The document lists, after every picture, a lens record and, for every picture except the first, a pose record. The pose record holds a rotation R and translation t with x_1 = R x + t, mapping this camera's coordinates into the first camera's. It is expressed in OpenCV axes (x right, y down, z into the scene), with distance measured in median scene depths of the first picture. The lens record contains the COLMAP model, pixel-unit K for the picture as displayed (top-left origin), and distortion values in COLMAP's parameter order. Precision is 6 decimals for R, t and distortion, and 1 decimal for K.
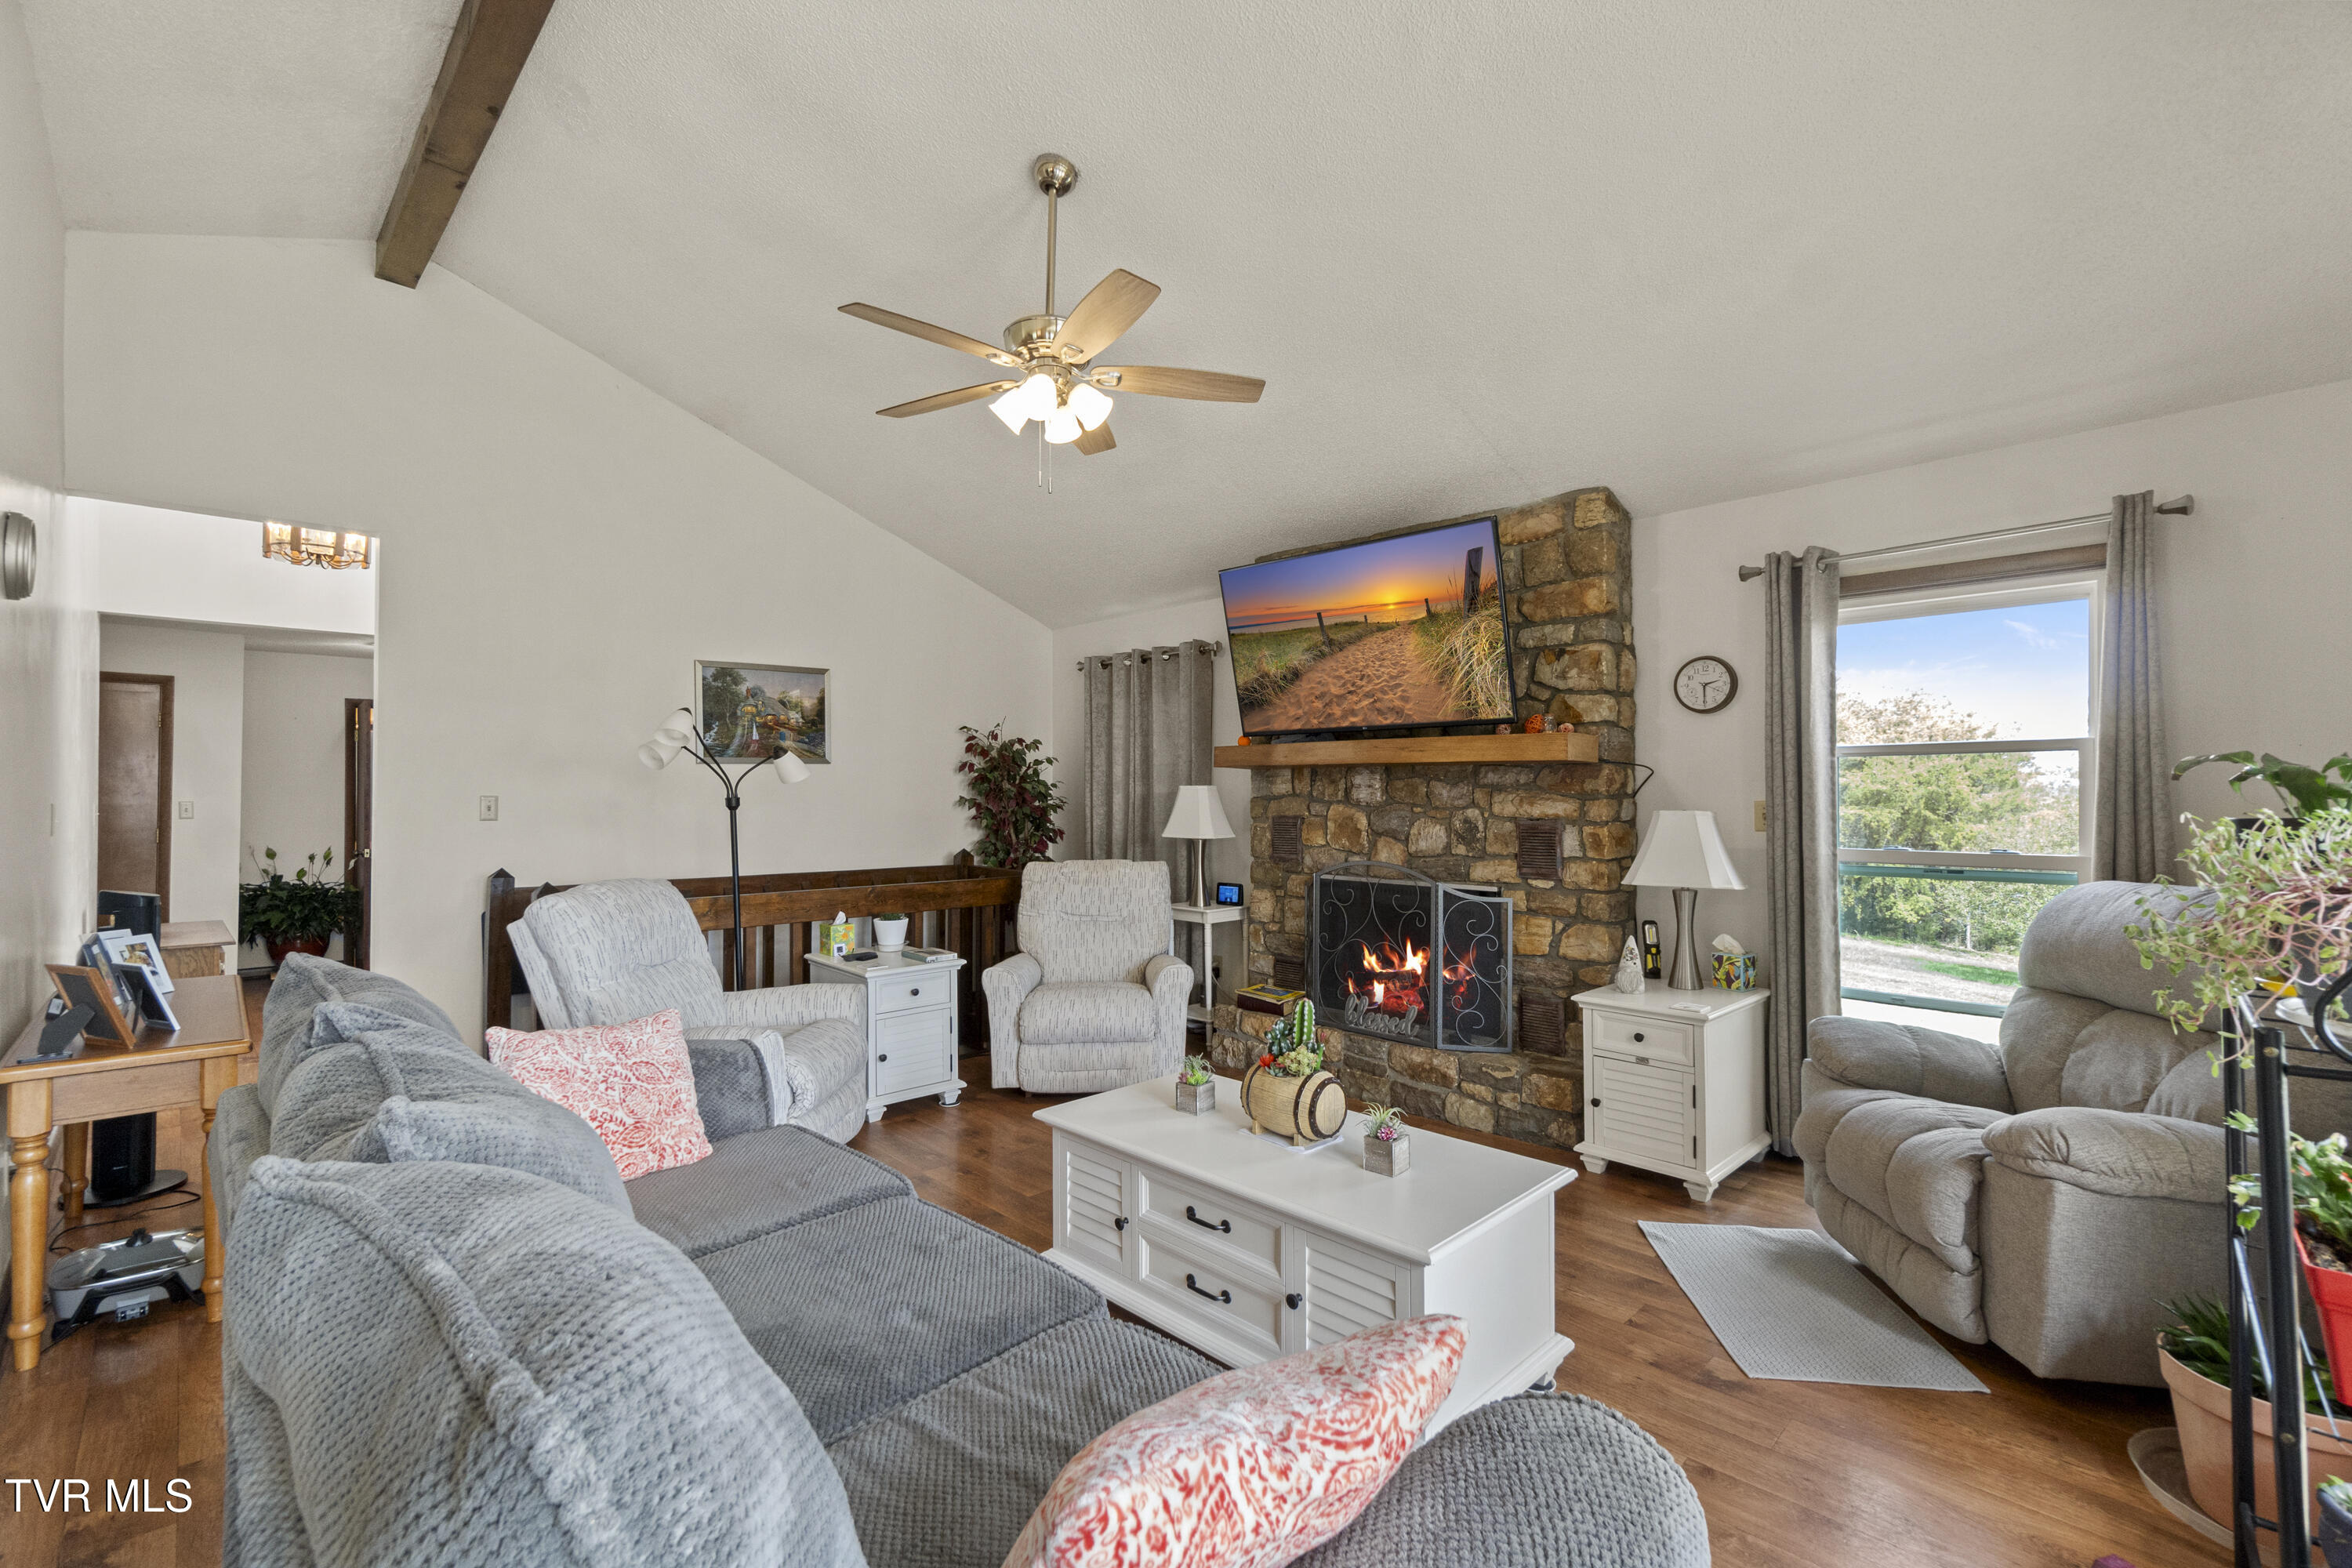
lens RADIAL K [[1024.4, 0, 1165.8], [0, 1024.4, 788.8], [0, 0, 1]] dist [-0.013077, 0.000731]
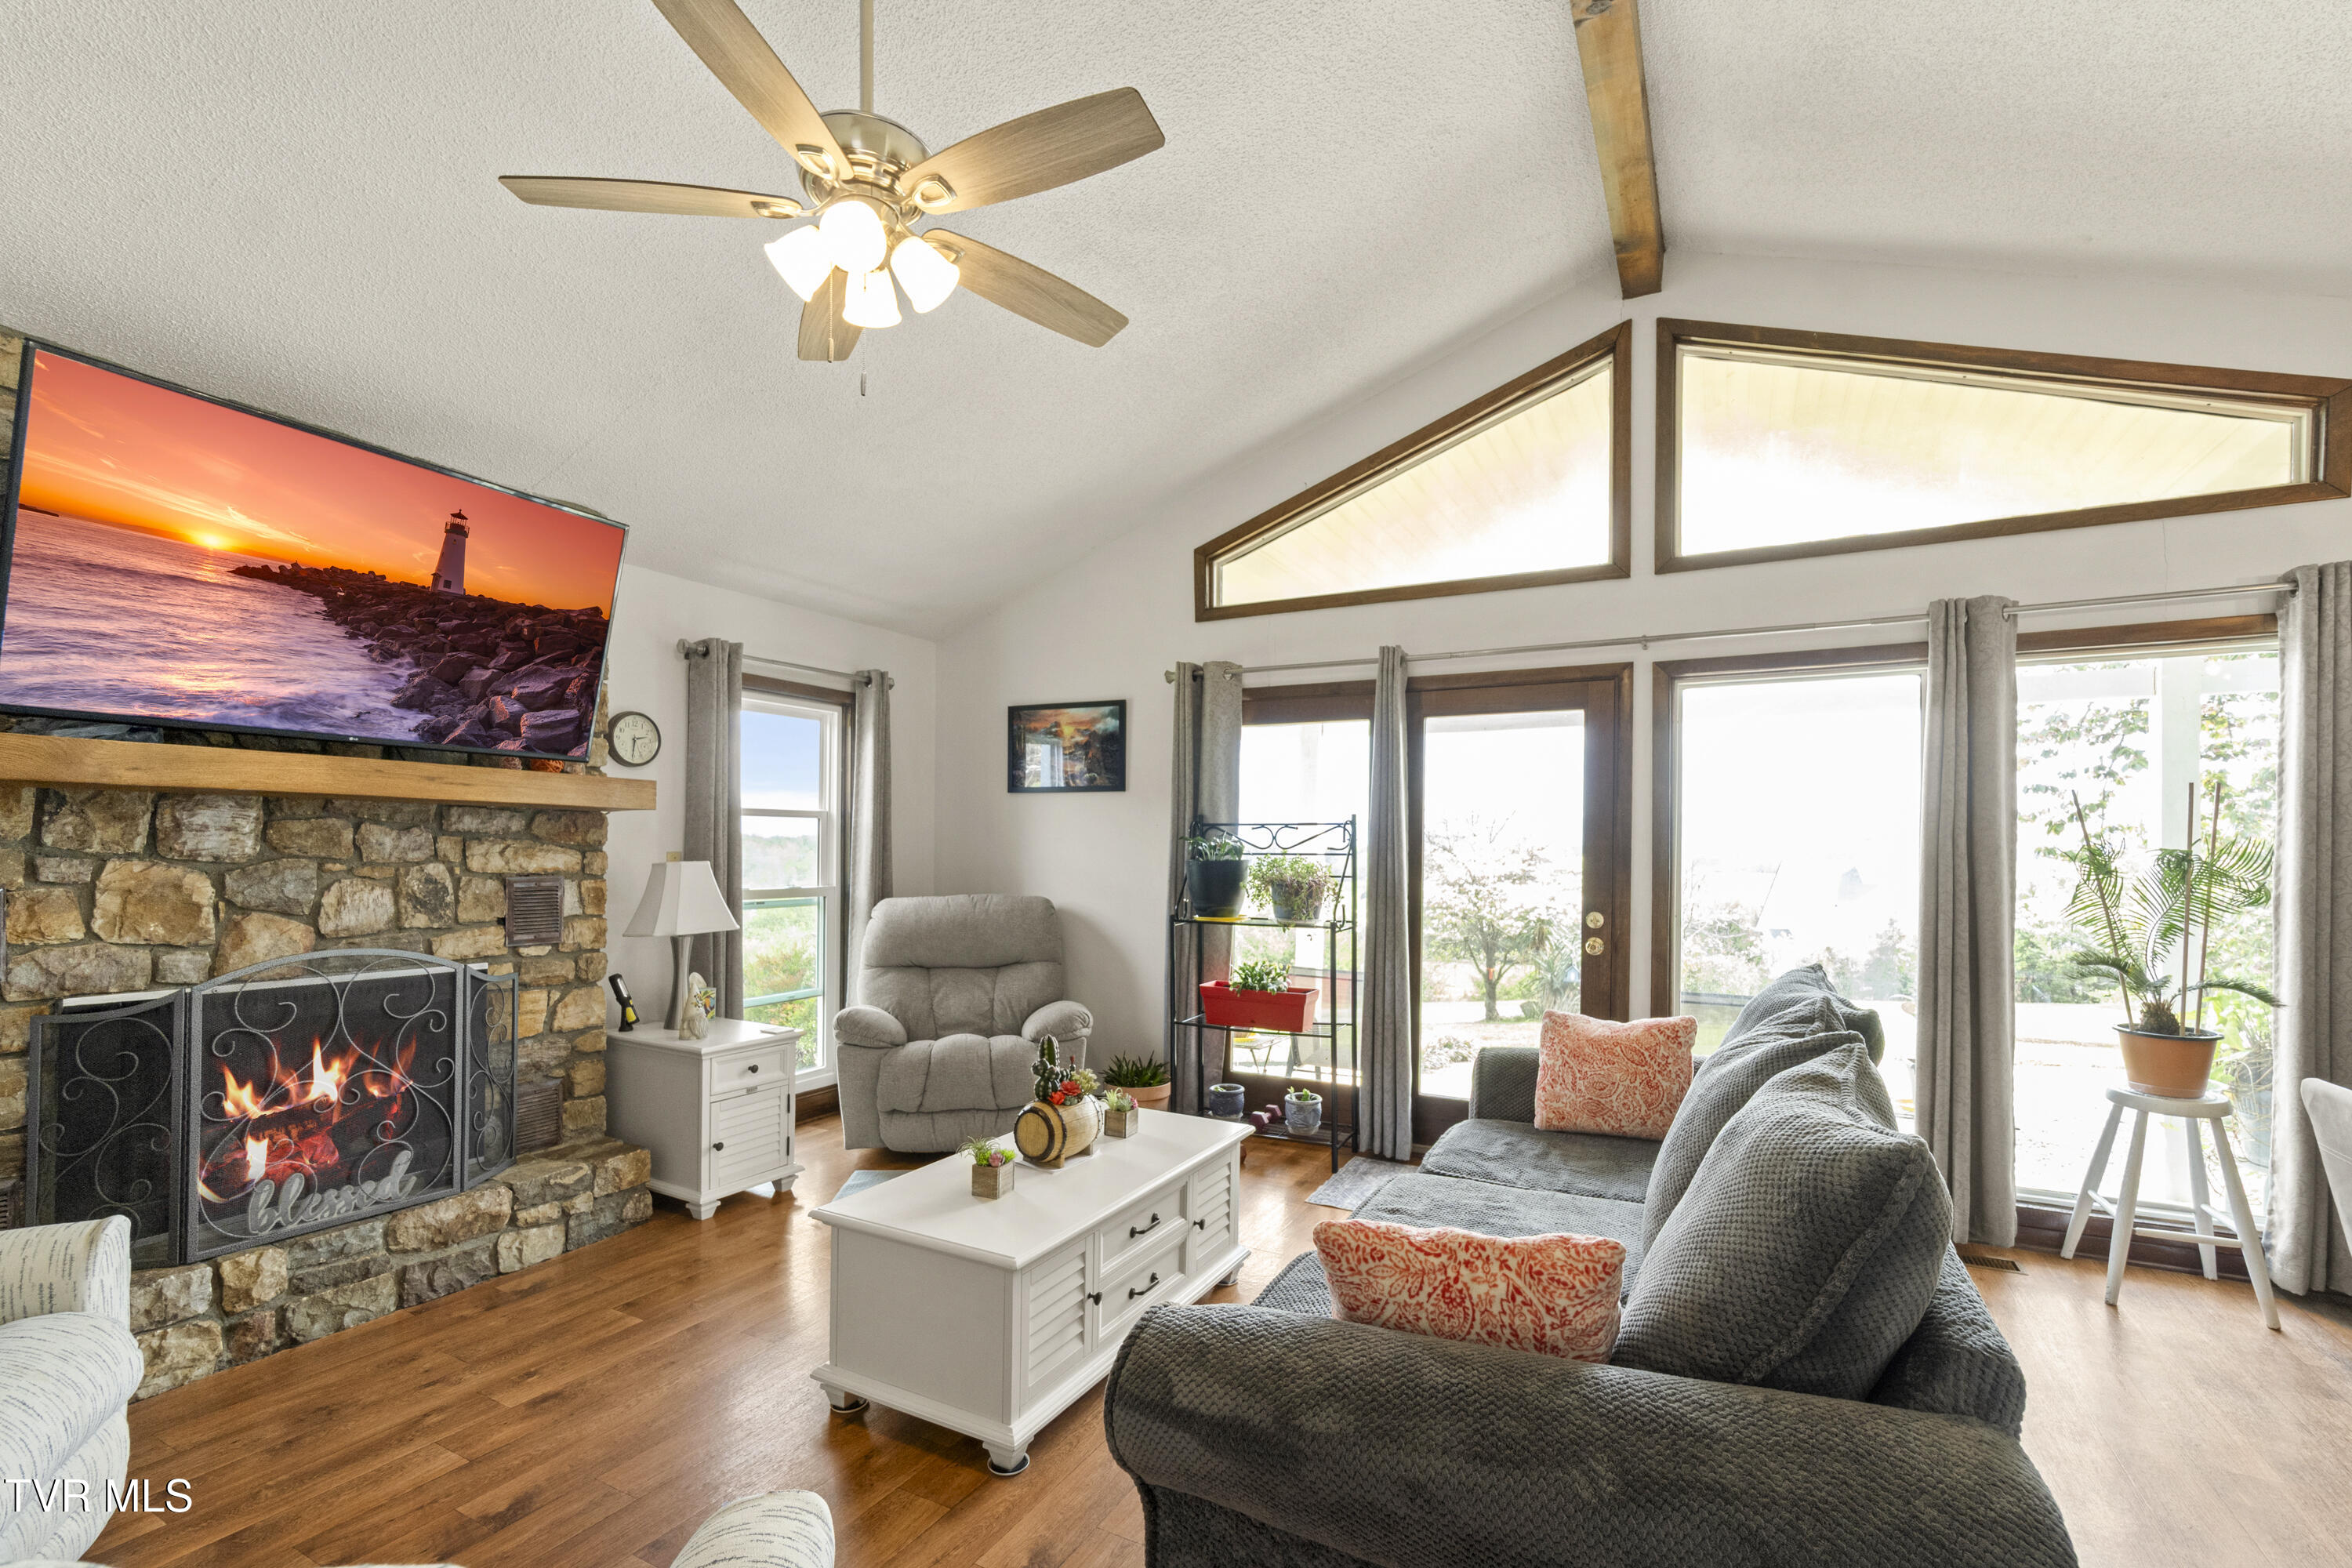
lens RADIAL K [[1013.2, 0, 1204.2], [0, 1013.2, 842.3], [0, 0, 1]] dist [-0.026519, 0.000509]
pose [[-0.322970, 0.005203, 0.946395, -0.581615], [-0.011225, 0.999893, -0.009328, 0.004774], [-0.946343, -0.013636, -0.322877, 0.729790]]
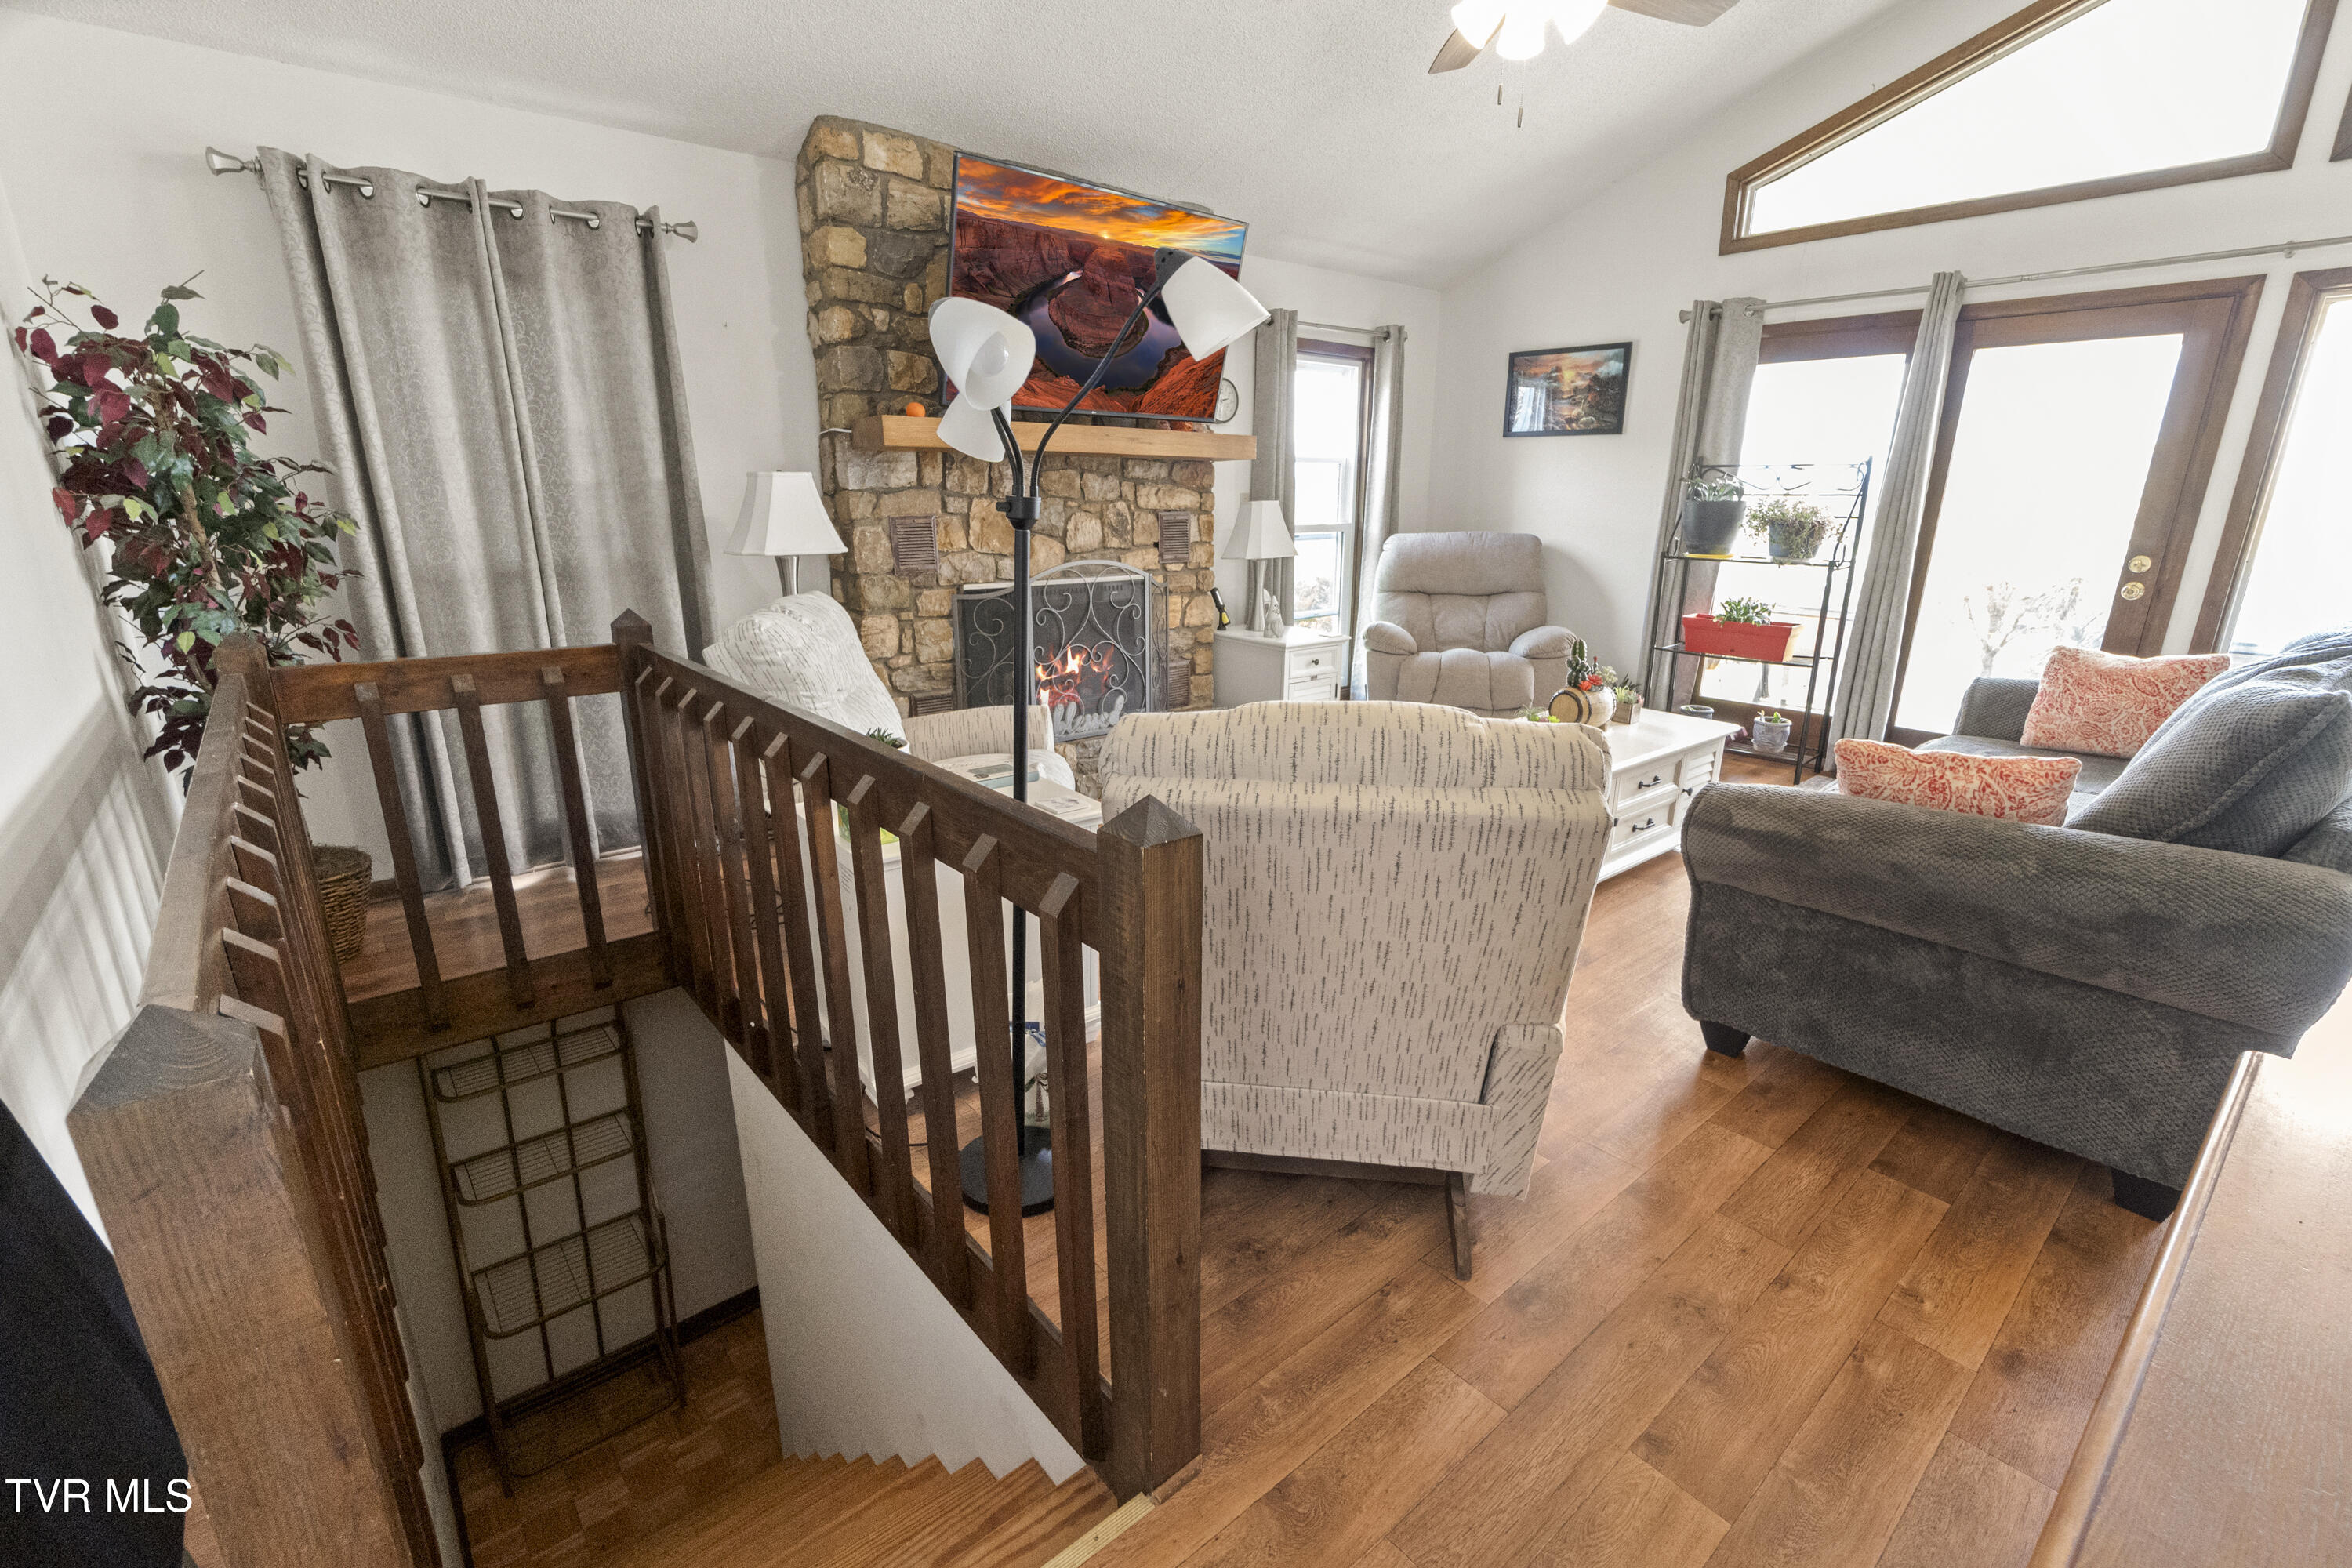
lens RADIAL K [[1022.2, 0, 1183.1], [0, 1022.2, 791.0], [0, 0, 1]] dist [-0.008499, 0.000554]
pose [[0.065644, -0.281037, 0.957449, -0.813169], [-0.008294, 0.959332, 0.282159, 0.008309], [-0.997809, -0.026463, 0.060644, 0.892948]]
